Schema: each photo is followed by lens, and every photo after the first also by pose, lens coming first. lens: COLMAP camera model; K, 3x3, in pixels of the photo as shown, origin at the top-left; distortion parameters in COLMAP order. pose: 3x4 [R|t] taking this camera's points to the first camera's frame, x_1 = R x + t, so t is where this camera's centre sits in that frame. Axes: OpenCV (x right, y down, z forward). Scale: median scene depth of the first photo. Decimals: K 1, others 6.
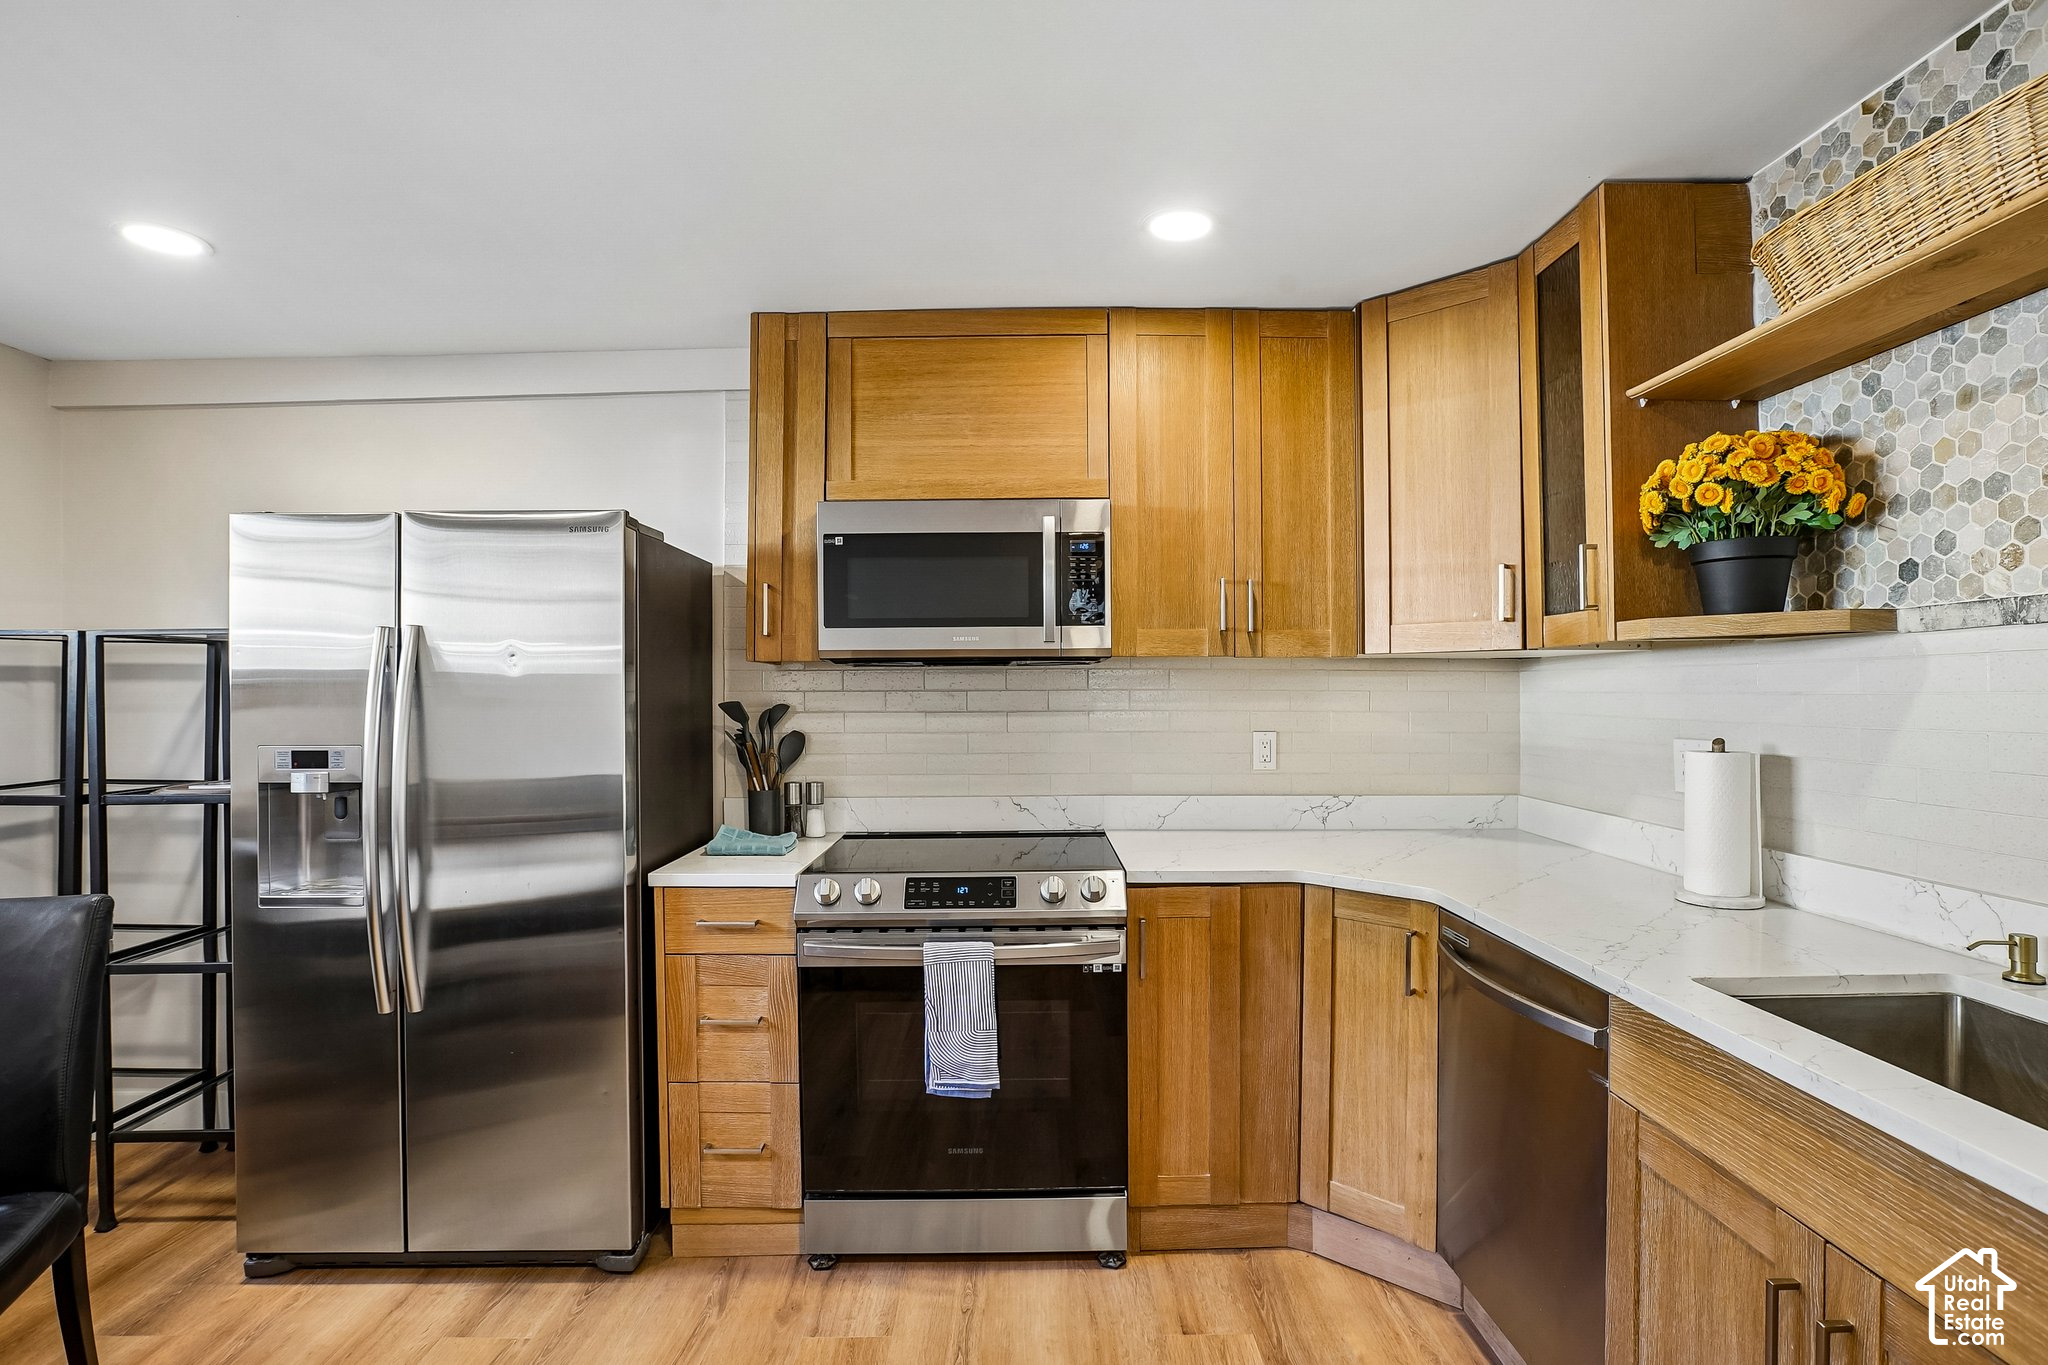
lens RADIAL K [[988.1, 0, 1031.6], [0, 988.1, 692.5], [0, 0, 1]] dist [-0.049487, 0.018502]
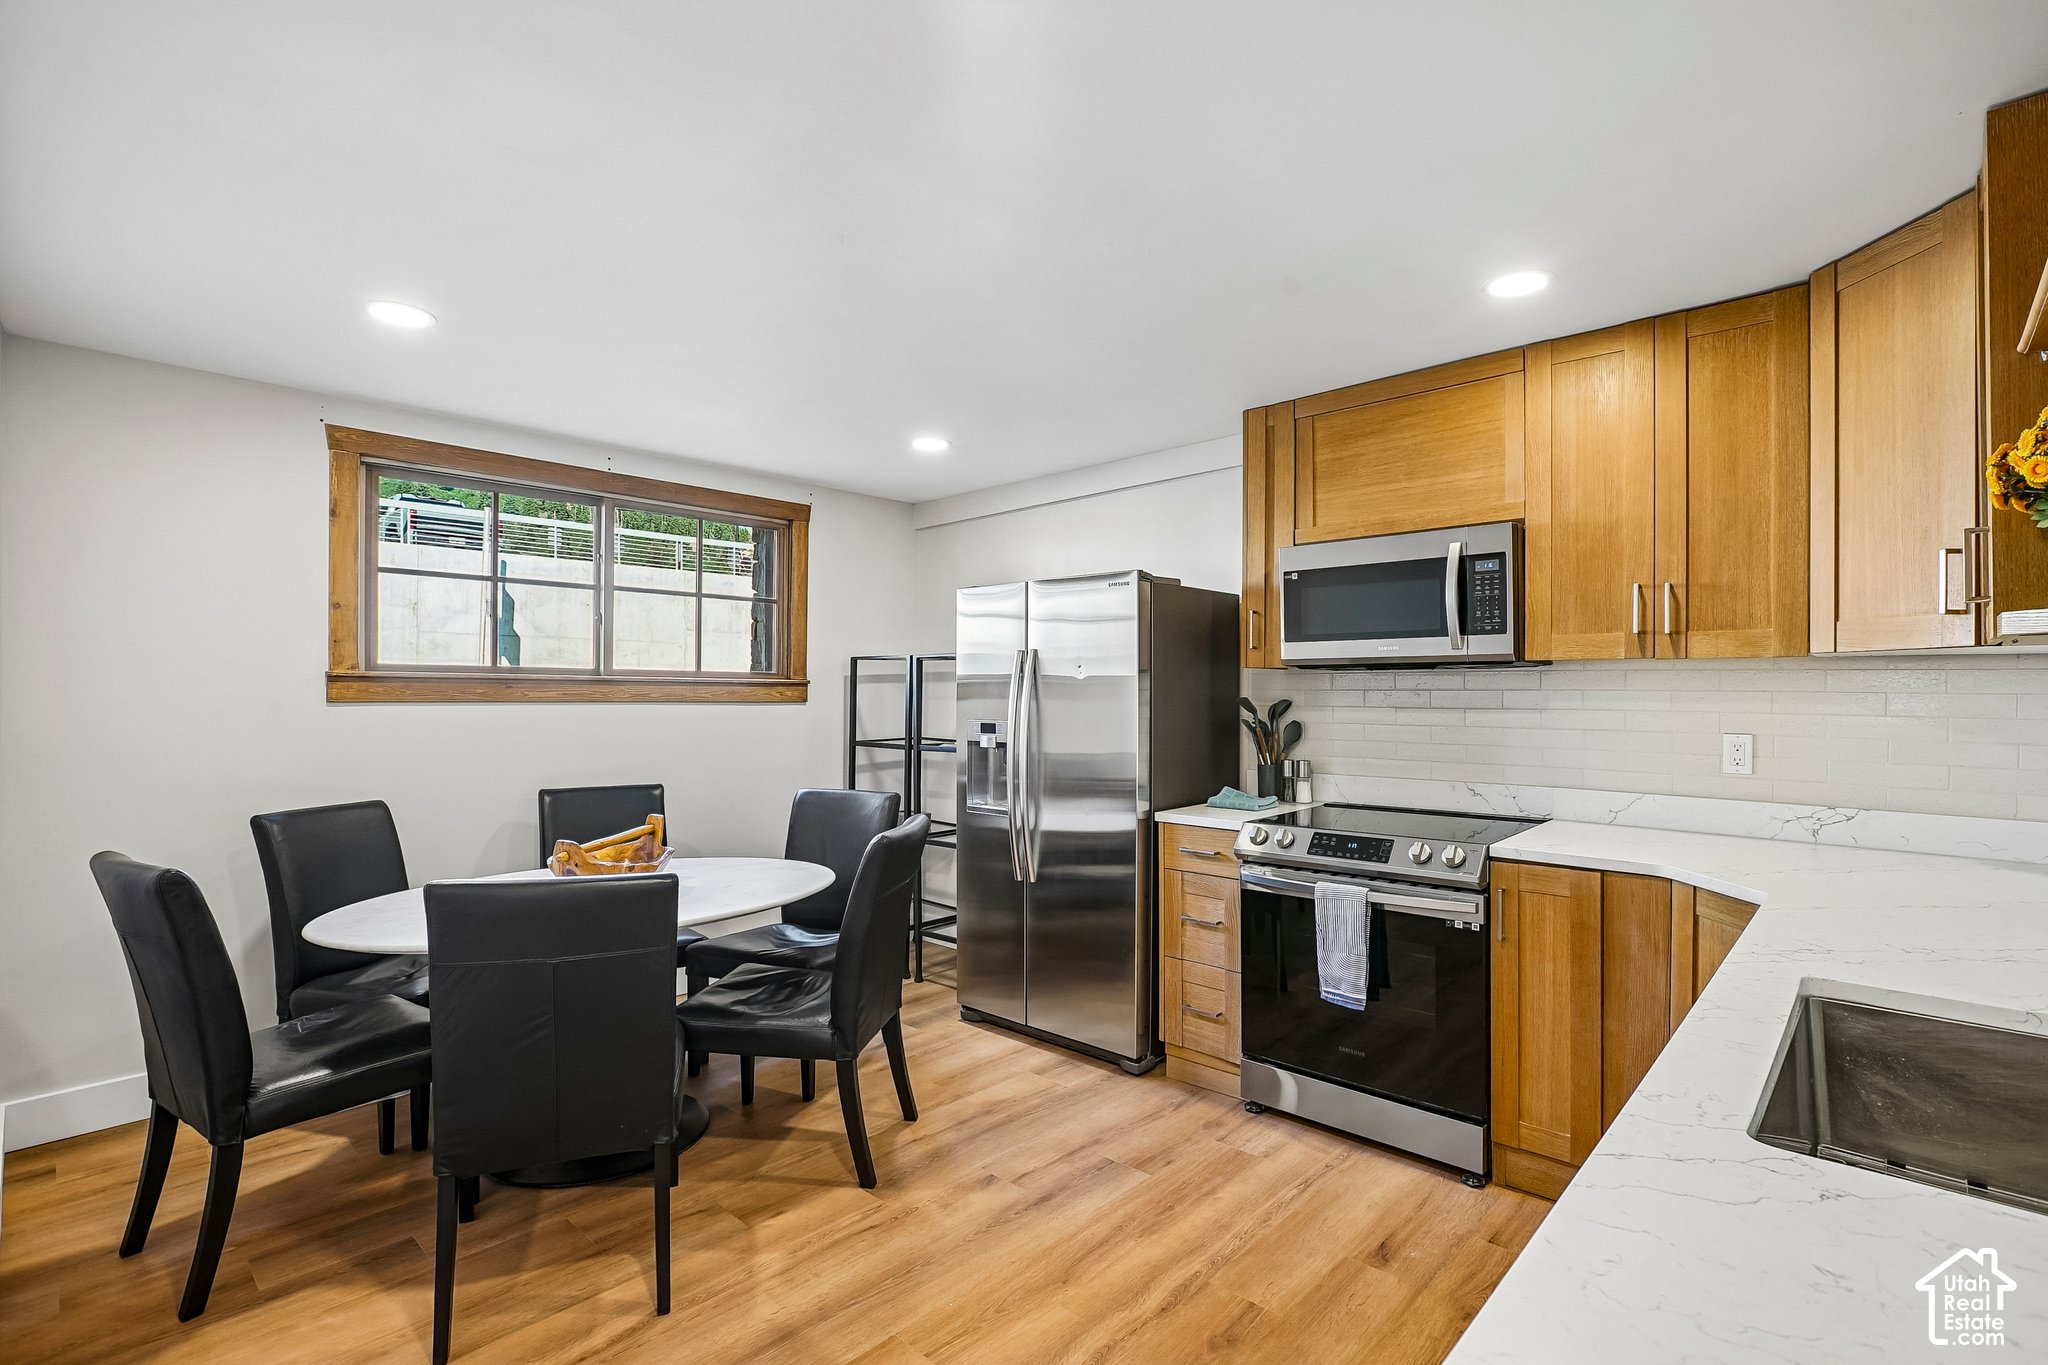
lens RADIAL K [[954.2, 0, 1026.5], [0, 954.2, 690.3], [0, 0, 1]] dist [-0.043630, 0.013726]
pose [[0.717325, 0.005016, -0.696721, 0.478825], [-0.004686, 0.999986, 0.002375, -0.002672], [0.696723, 0.001561, 0.717338, -0.176115]]
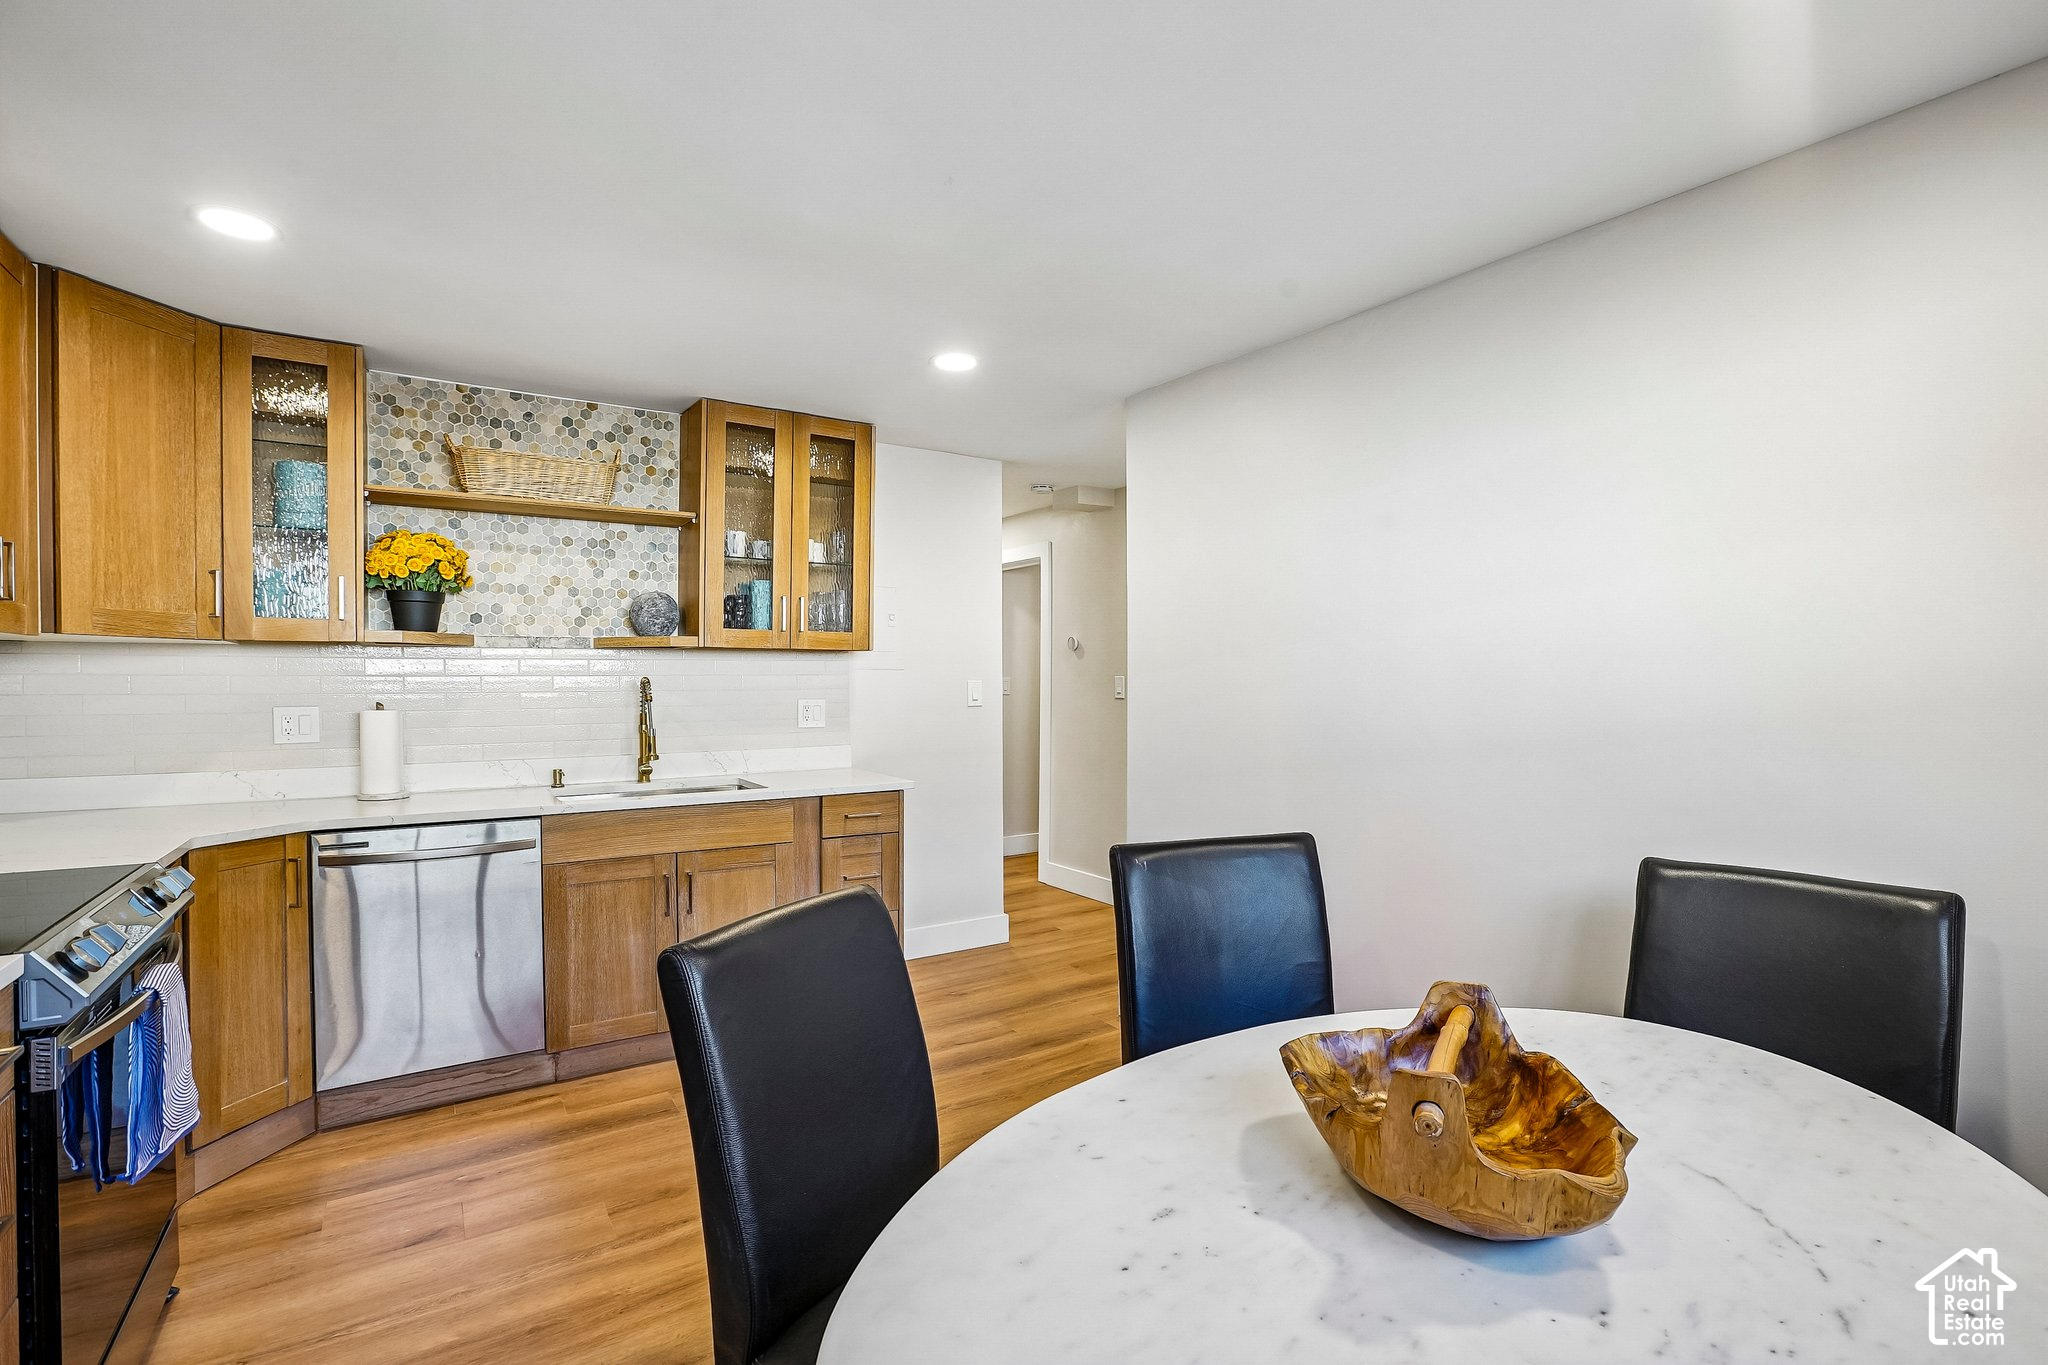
lens RADIAL K [[954.2, 0, 1038.2], [0, 954.2, 688.8], [0, 0, 1]] dist [-0.043630, 0.013726]
pose [[-0.544708, -0.003709, 0.838617, -1.086249], [0.004115, 0.999966, 0.007095, 0.014271], [-0.838615, 0.007316, -0.544675, 0.779259]]
